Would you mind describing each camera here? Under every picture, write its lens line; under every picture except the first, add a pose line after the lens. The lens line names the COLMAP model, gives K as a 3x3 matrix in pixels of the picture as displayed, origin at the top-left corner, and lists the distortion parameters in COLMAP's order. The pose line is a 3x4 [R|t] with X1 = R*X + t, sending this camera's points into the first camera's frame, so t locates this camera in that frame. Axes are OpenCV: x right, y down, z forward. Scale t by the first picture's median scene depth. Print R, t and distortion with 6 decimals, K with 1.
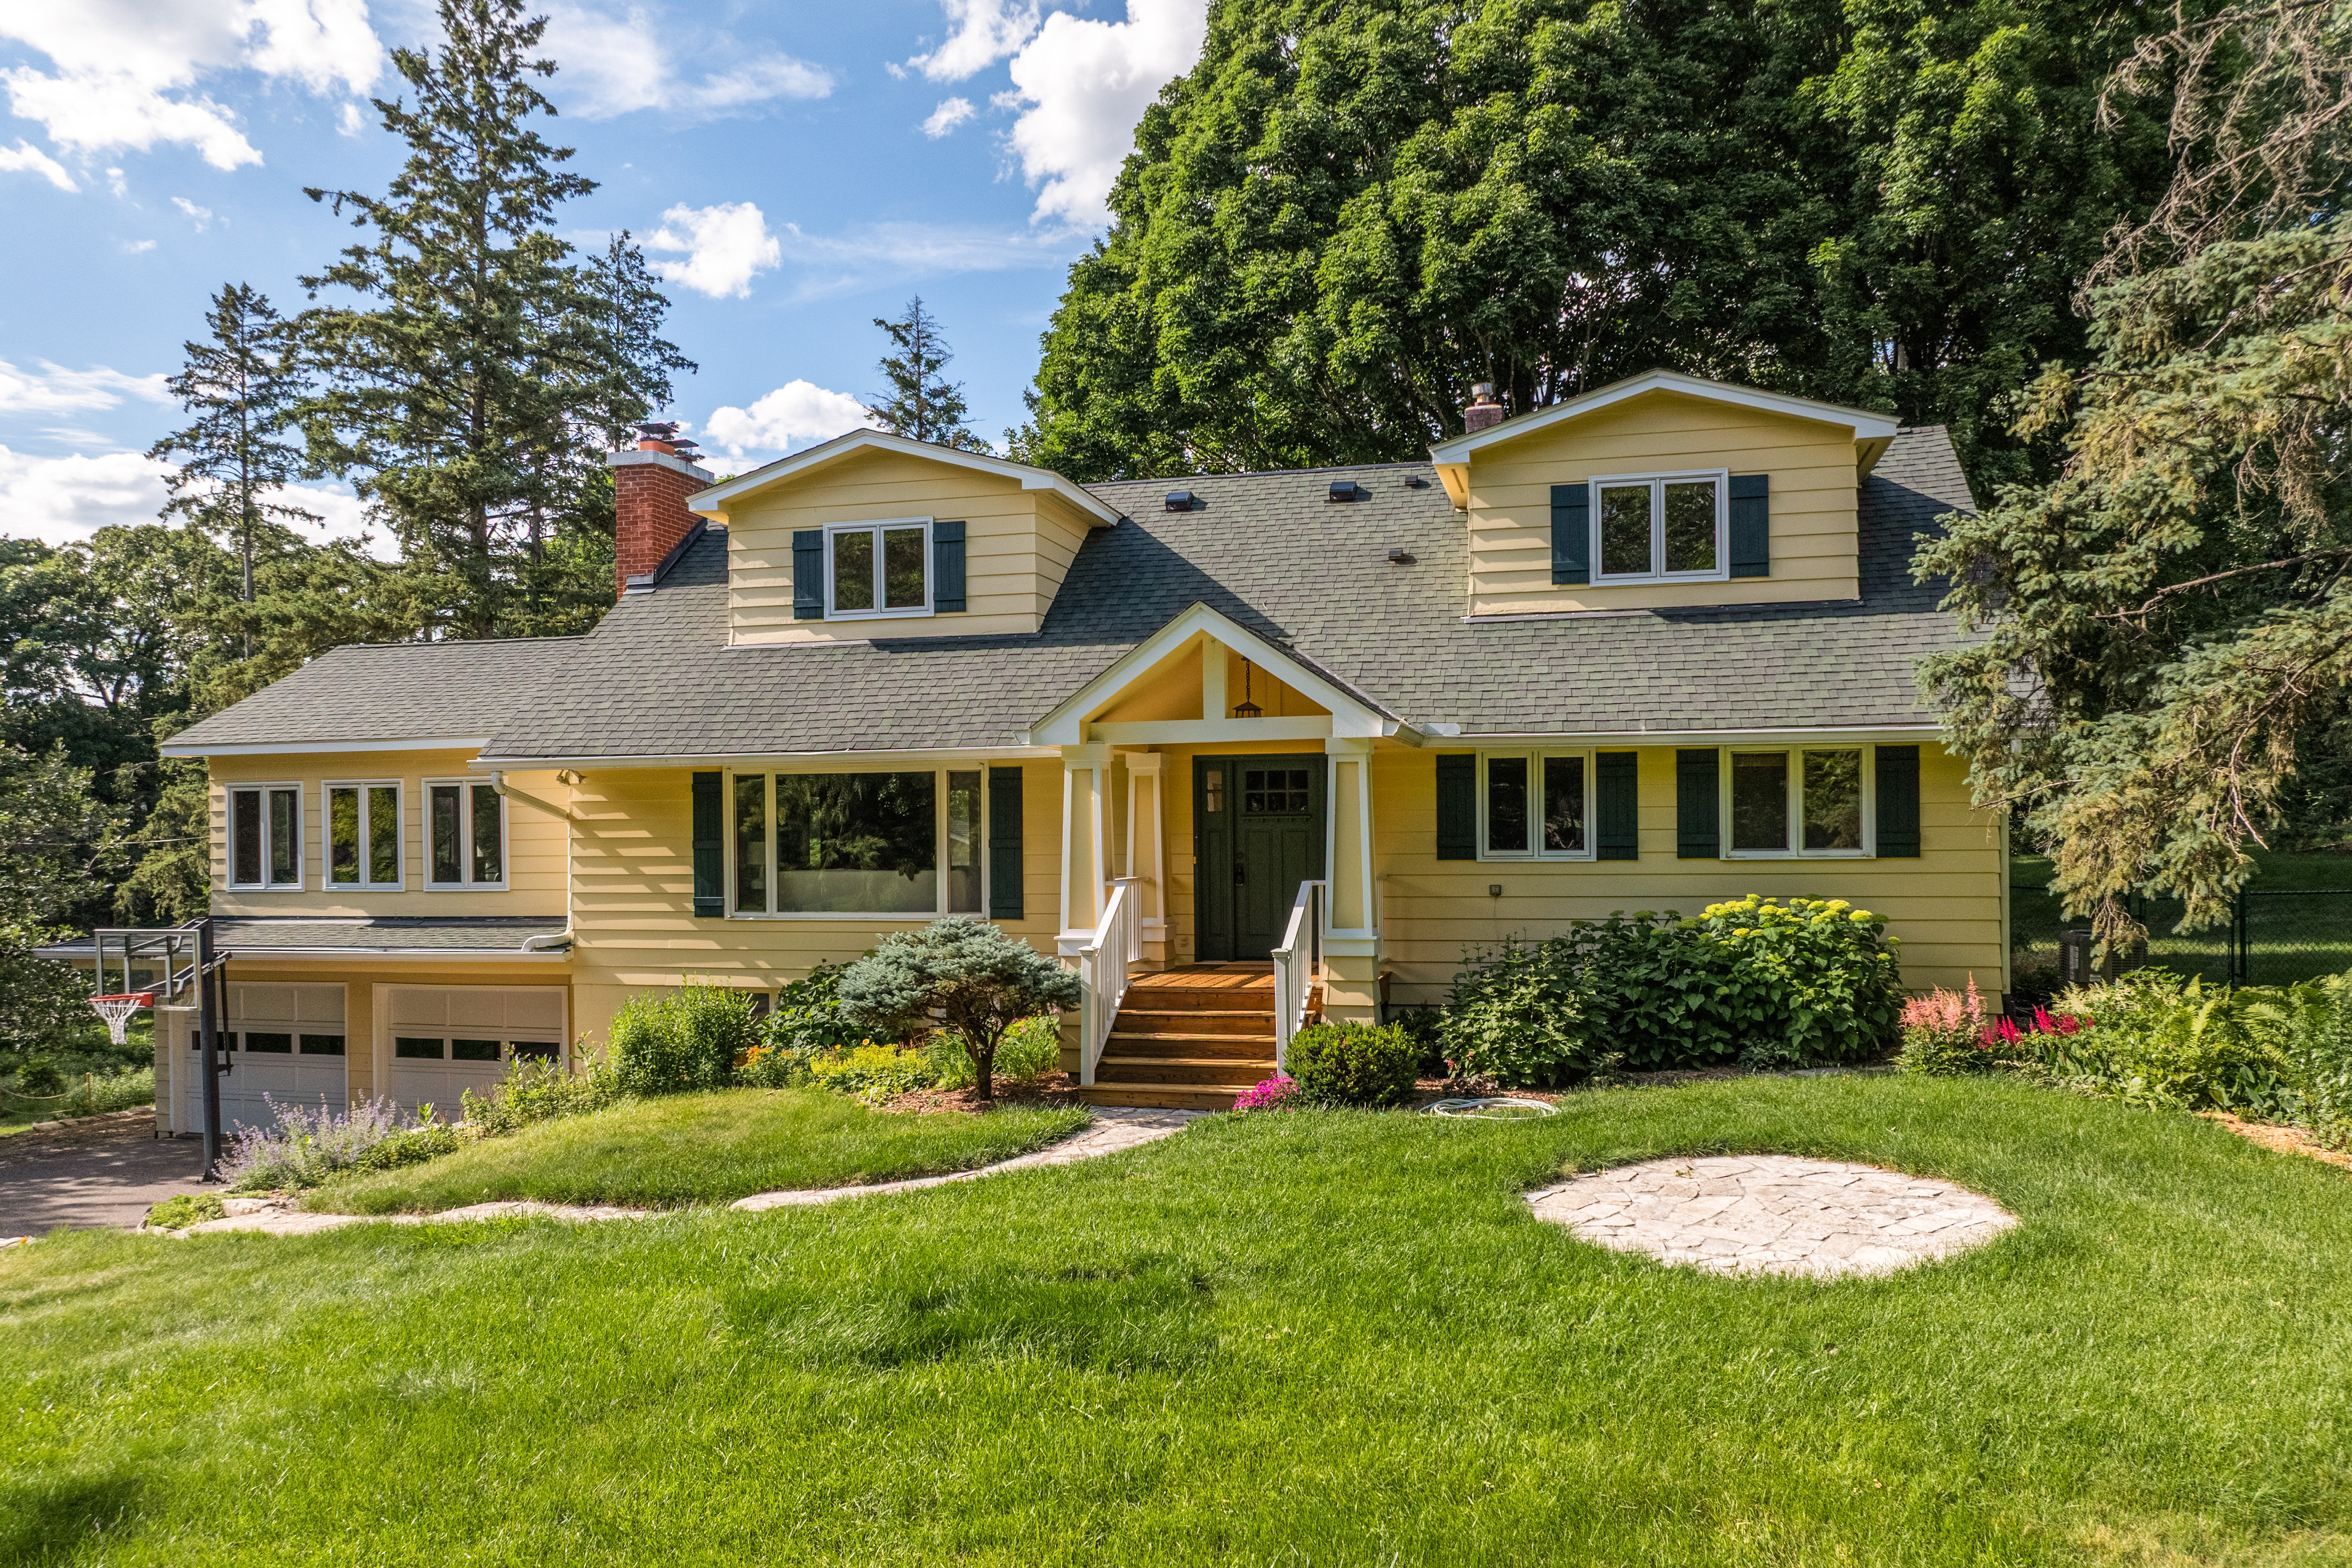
lens RADIAL K [[1621.6, 0, 1176.0], [0, 1621.6, 784.0], [0, 0, 1]] dist [-0.007914, -0.001722]
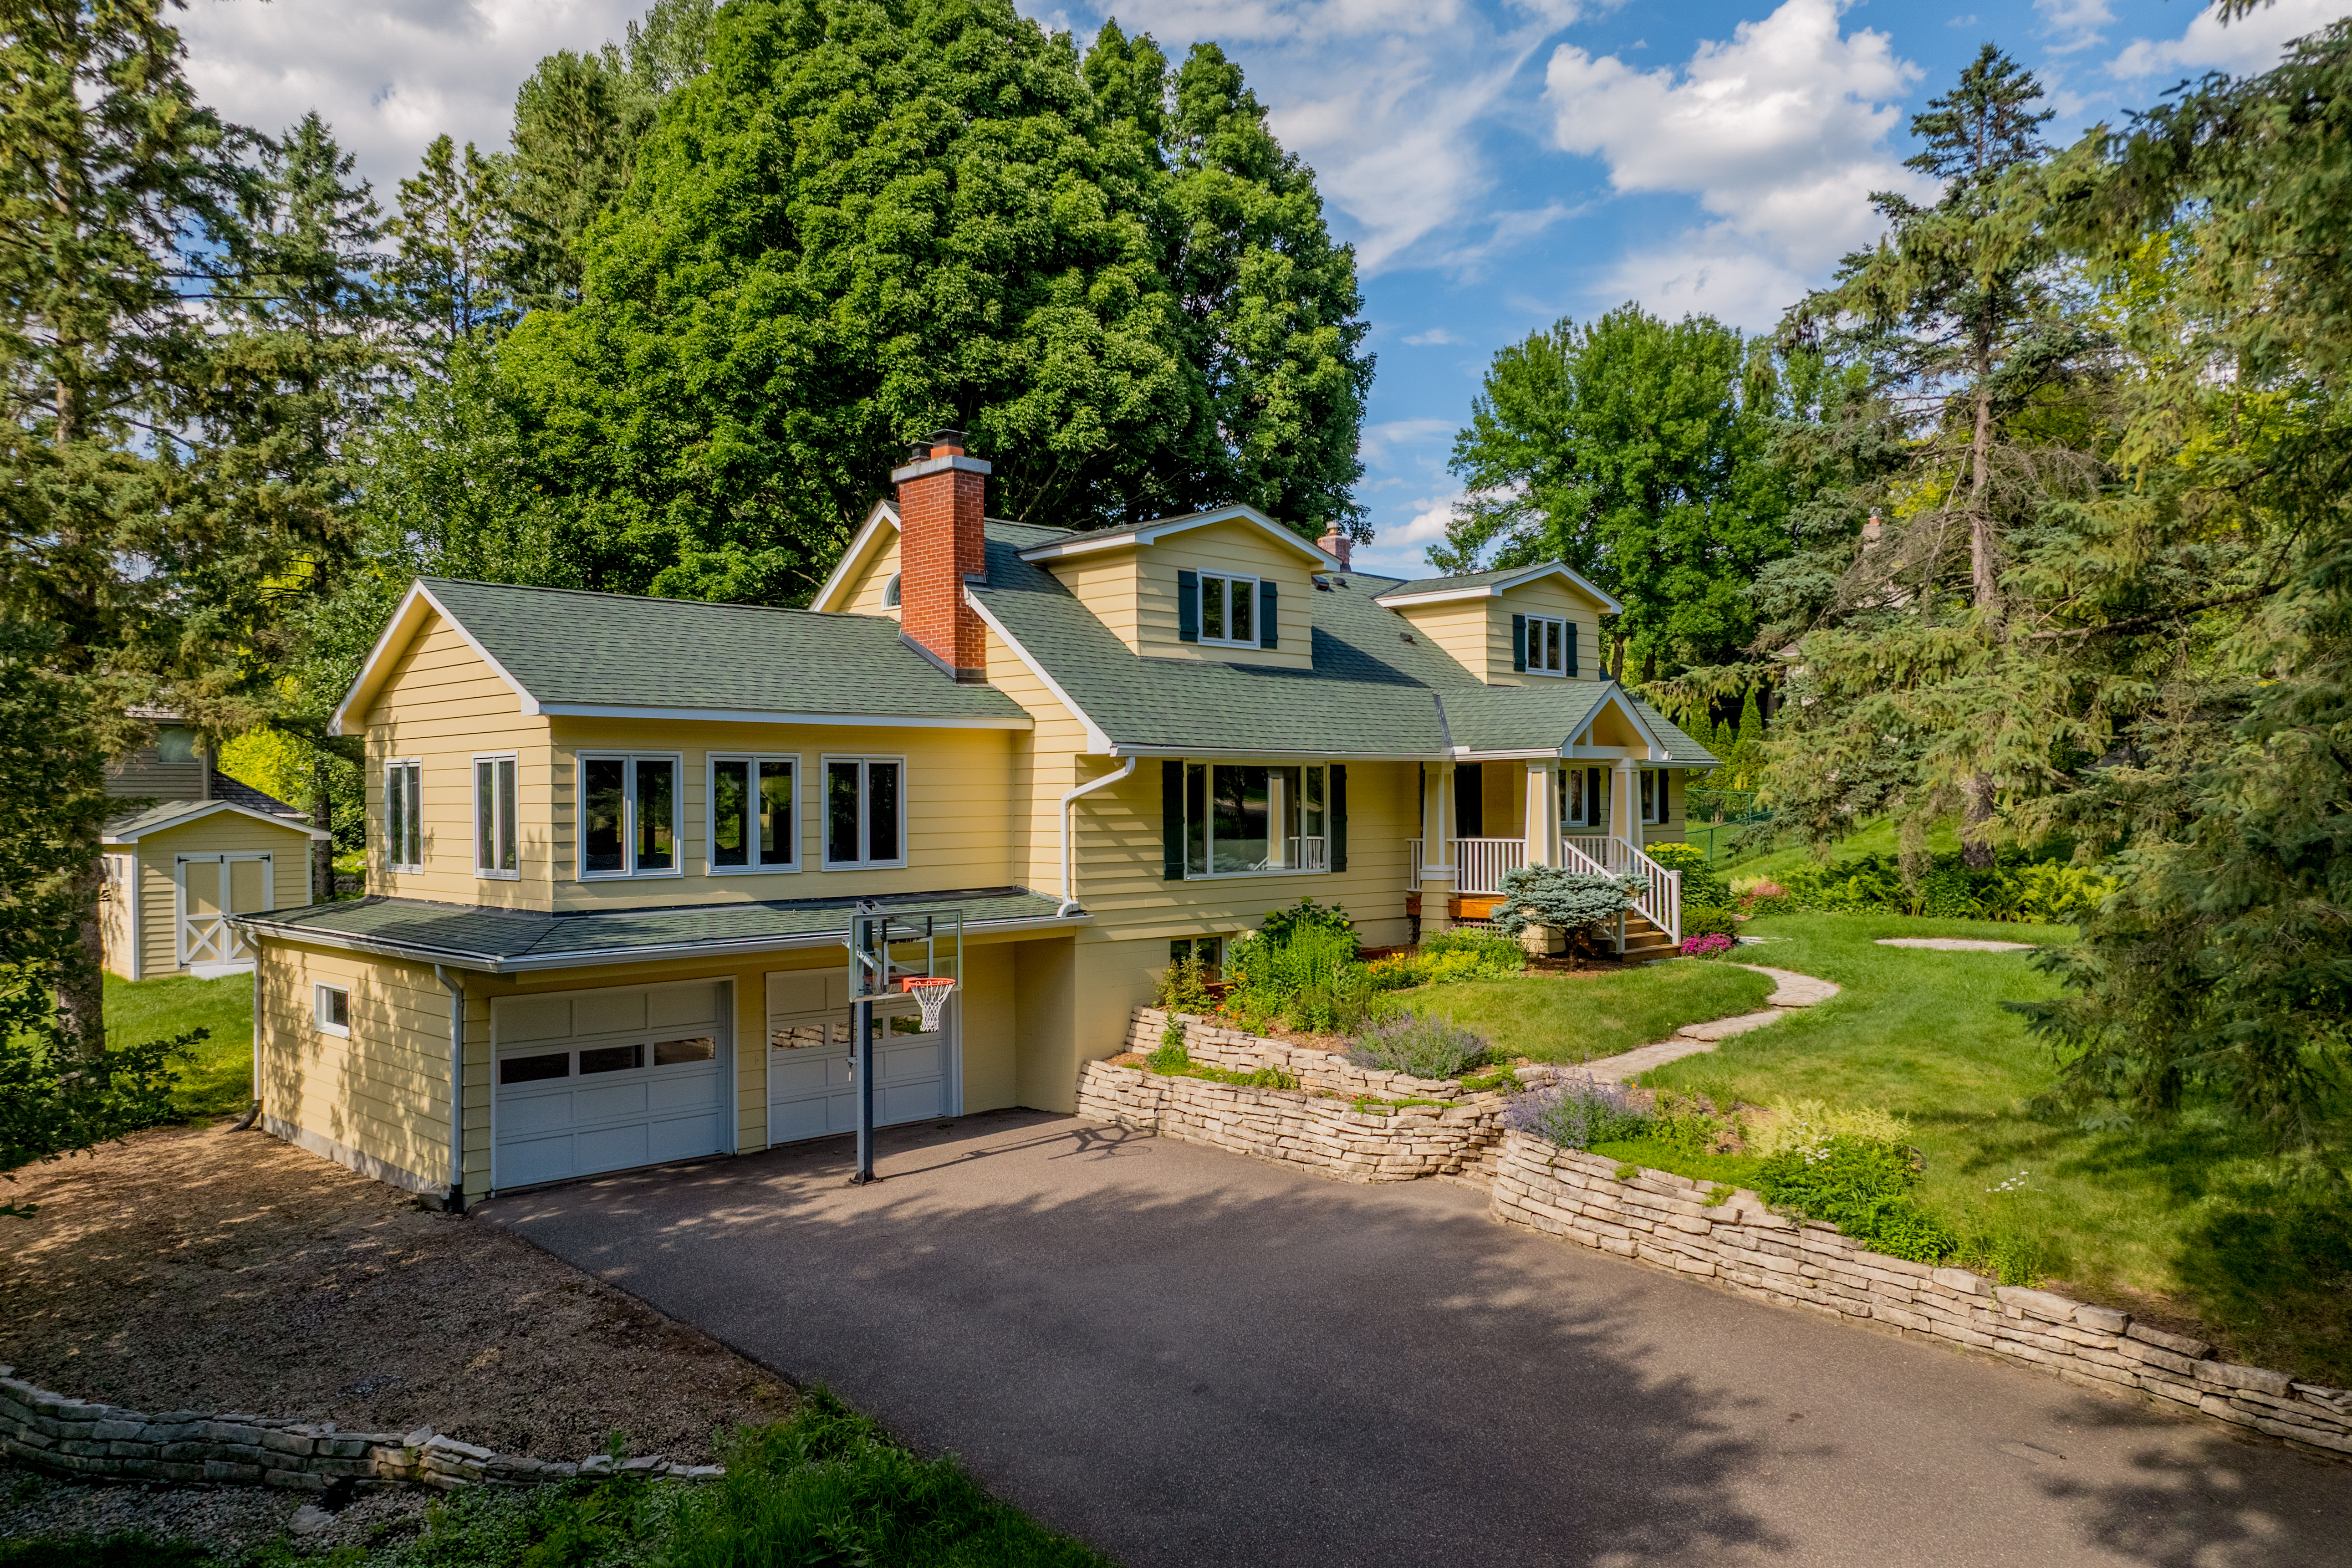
lens RADIAL K [[1655.0, 0, 1176.0], [0, 1655.0, 784.0], [0, 0, 1]] dist [0.001096, 0.000023]
pose [[0.514231, 0.017735, 0.857468, -1.195530], [-0.018116, 0.999788, -0.009814, 0.019900], [-0.857460, -0.010488, 0.514443, 0.311337]]
